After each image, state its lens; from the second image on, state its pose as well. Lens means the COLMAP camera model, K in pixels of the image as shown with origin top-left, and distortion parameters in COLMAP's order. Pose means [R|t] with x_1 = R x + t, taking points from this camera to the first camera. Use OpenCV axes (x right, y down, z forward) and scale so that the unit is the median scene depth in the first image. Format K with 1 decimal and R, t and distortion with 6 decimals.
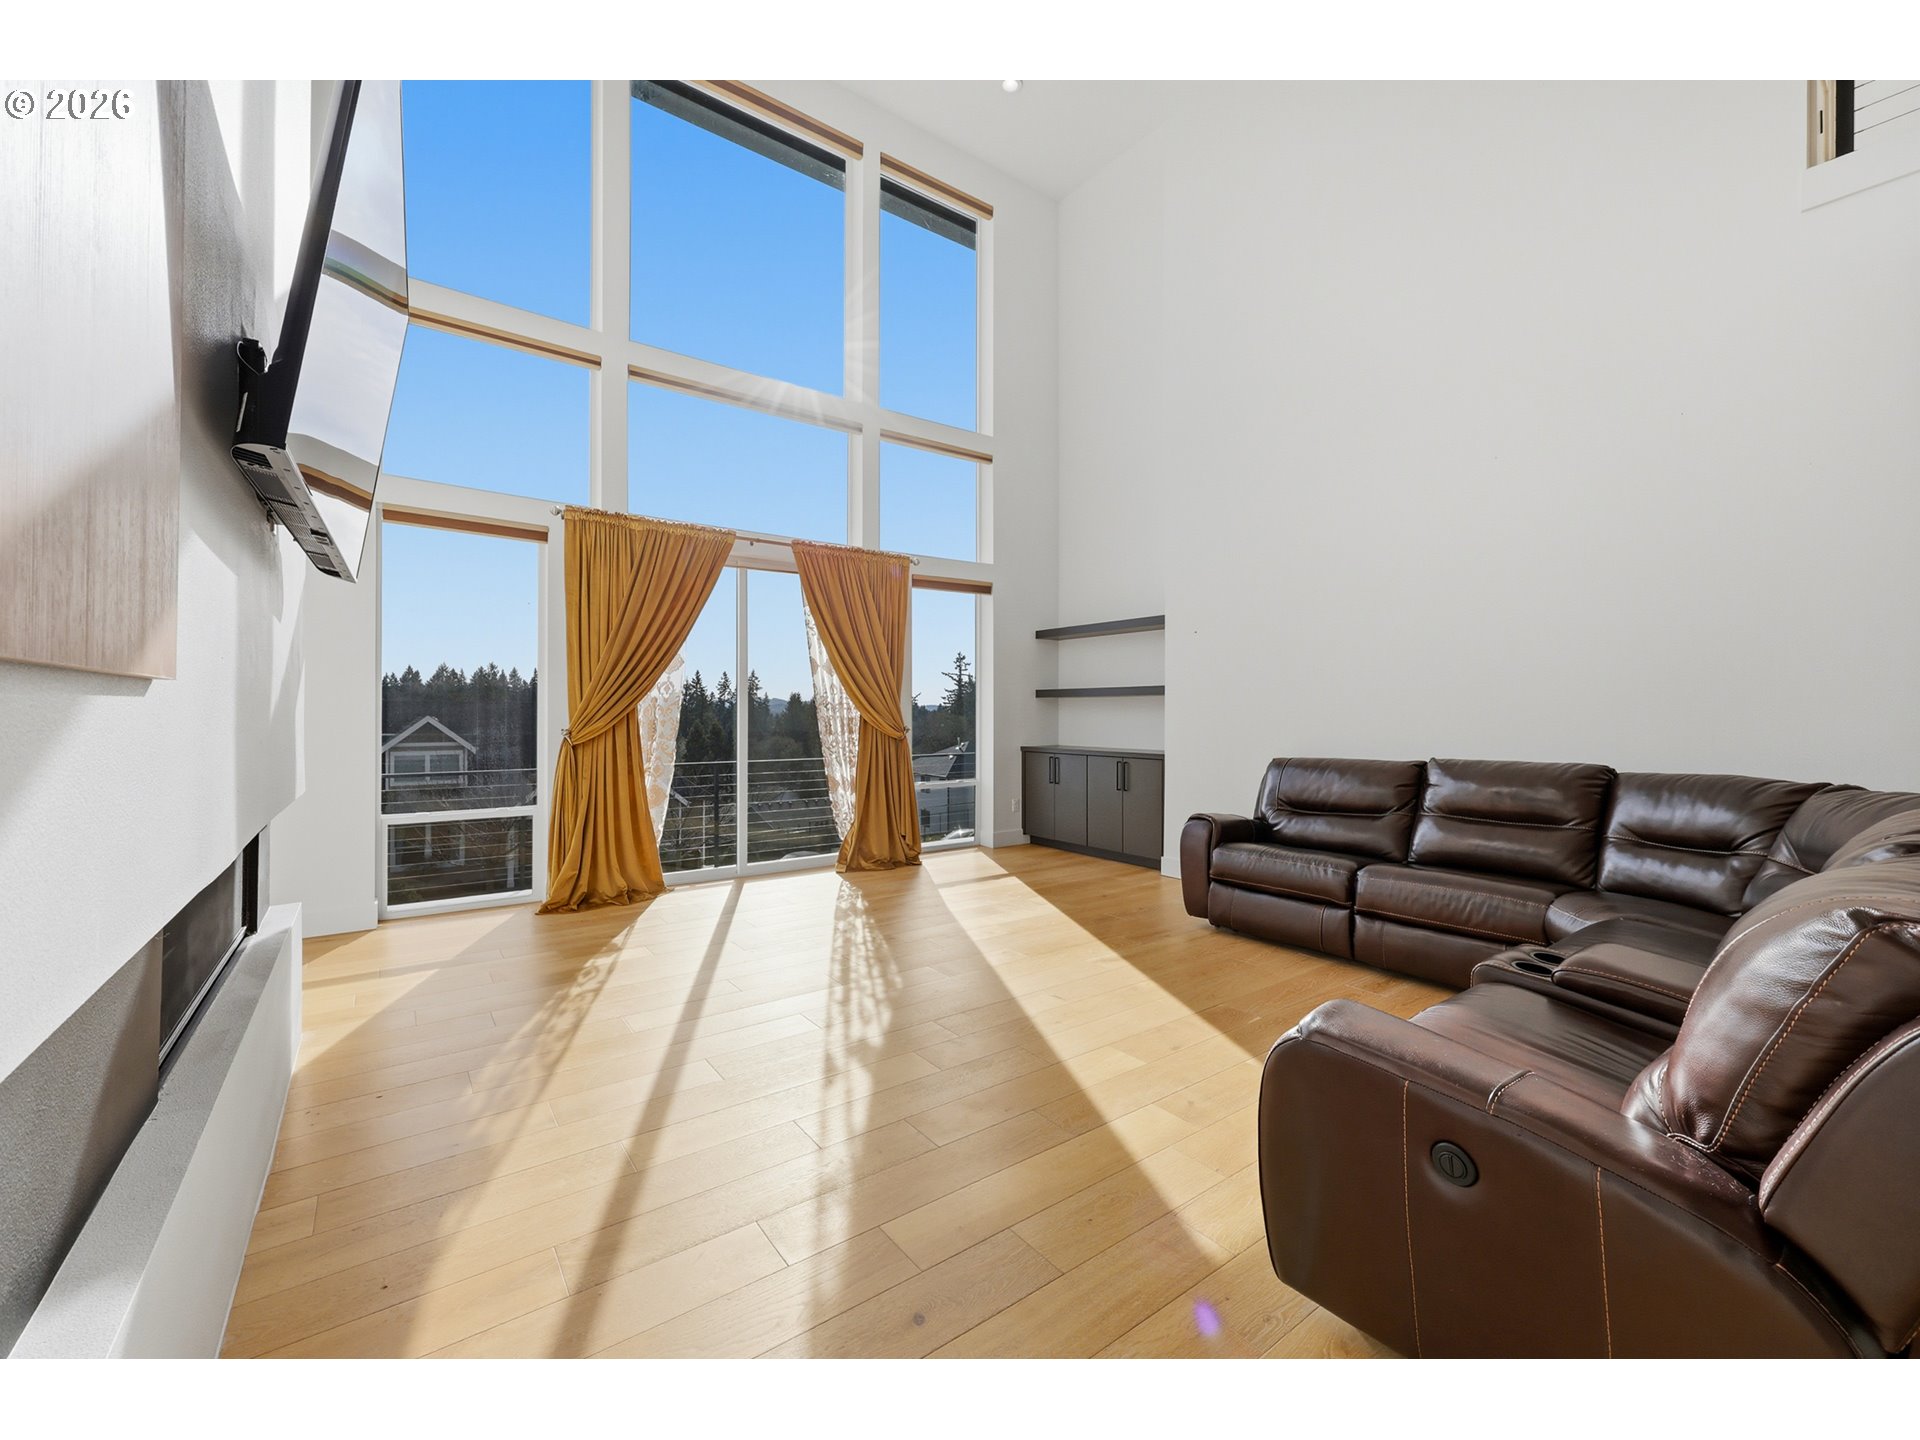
lens RADIAL K [[774.8, 0, 960.0], [0, 774.8, 720.0], [0, 0, 1]] dist [-0.000491, -0.000007]
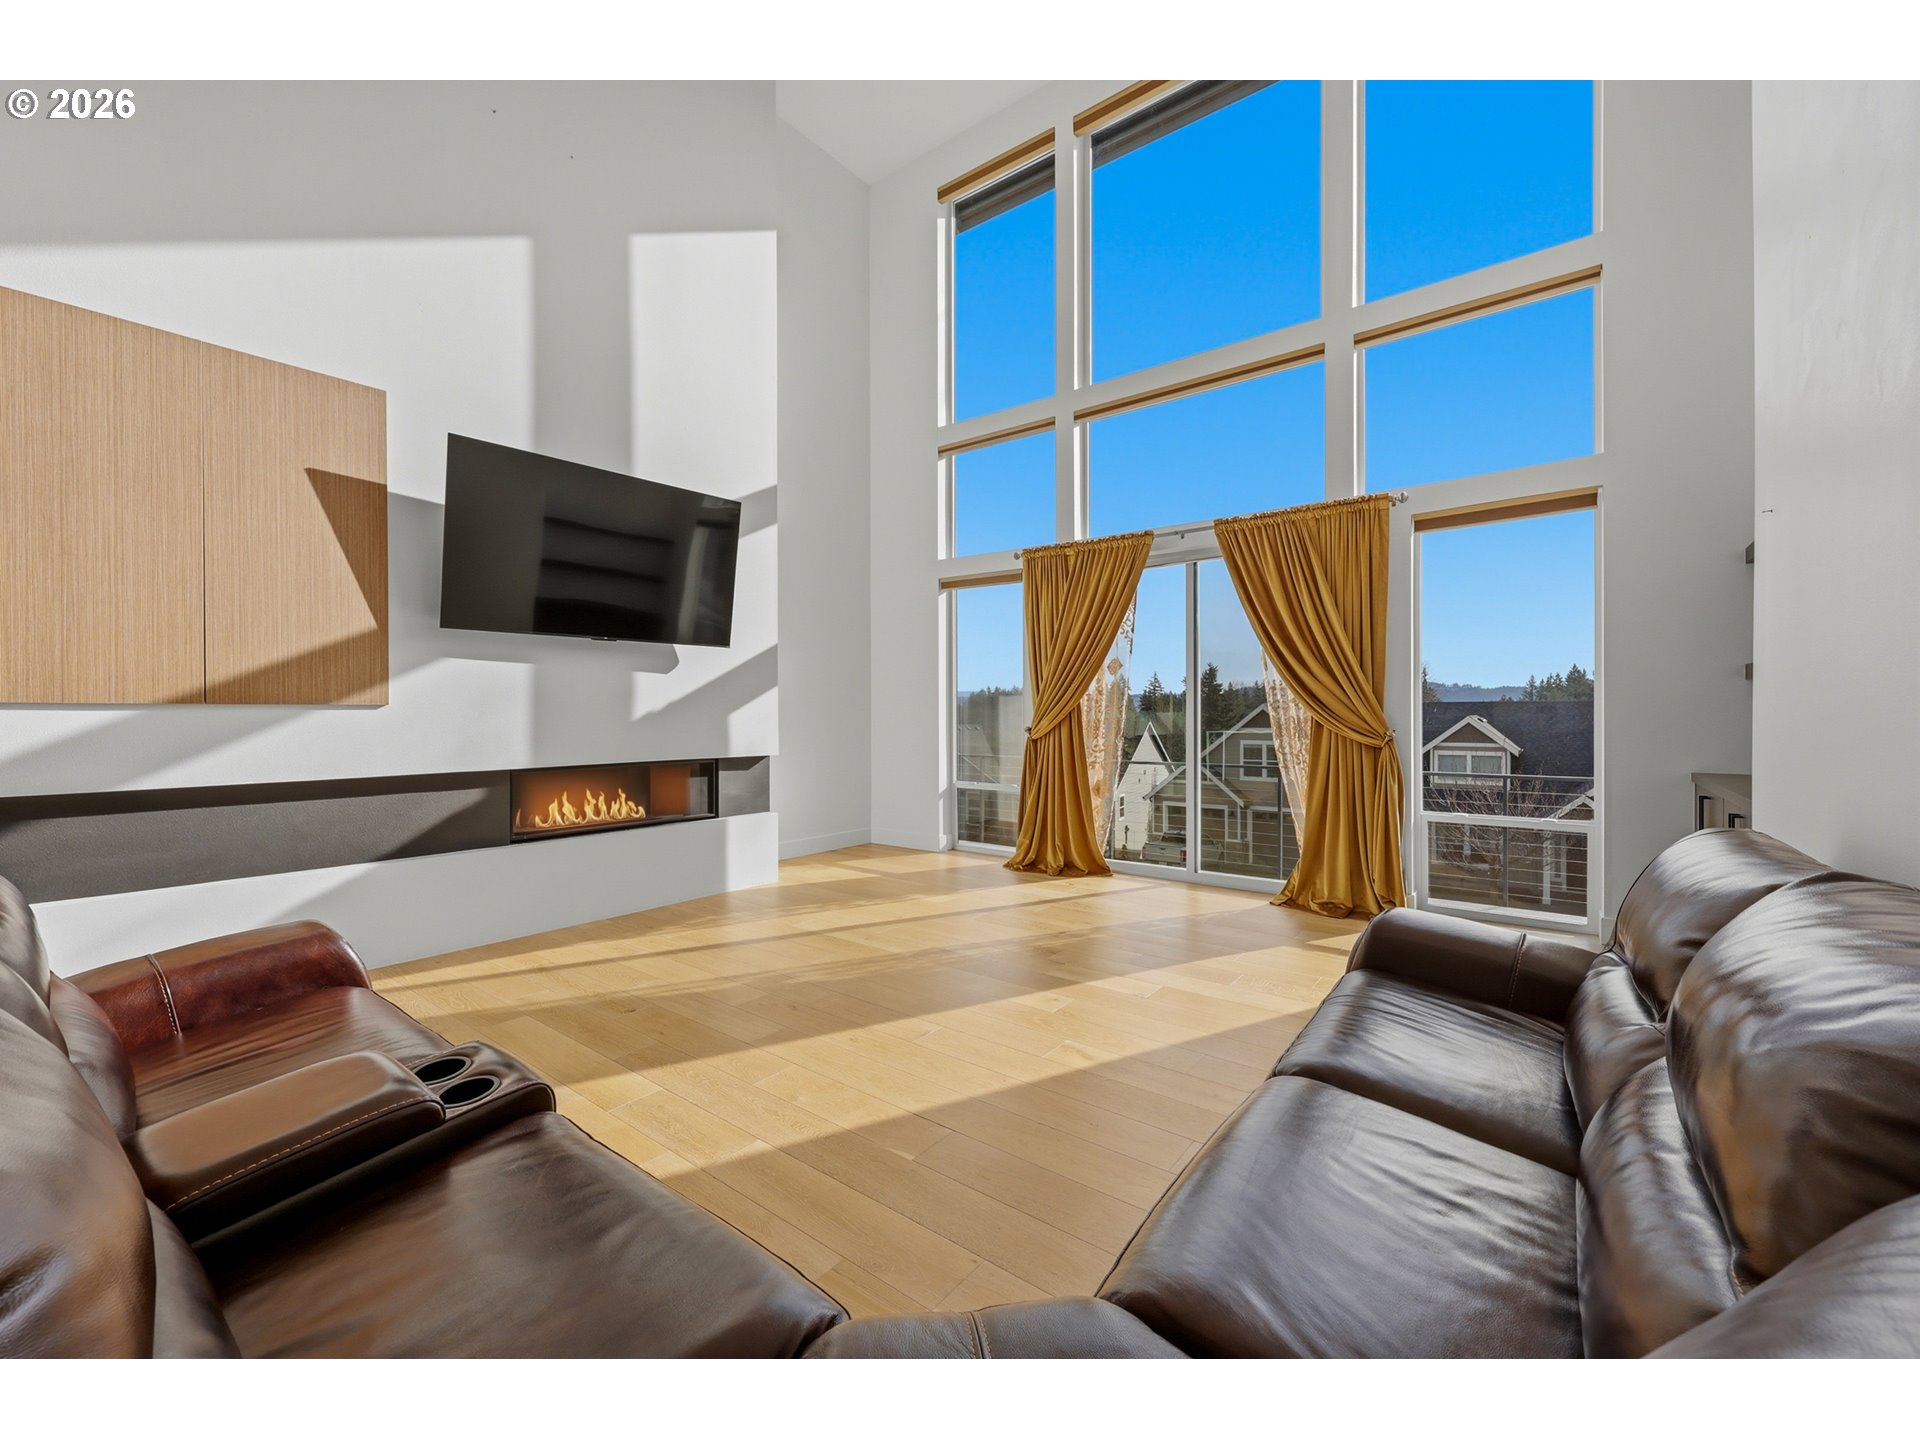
lens RADIAL K [[779.8, 0, 960.0], [0, 779.8, 720.0], [0, 0, 1]] dist [0.002431, 0.000336]
pose [[0.265964, 0.005173, -0.963969, 0.566278], [-0.006455, 0.999973, 0.003585, -0.001740], [0.963961, 0.005269, 0.265990, 0.459026]]
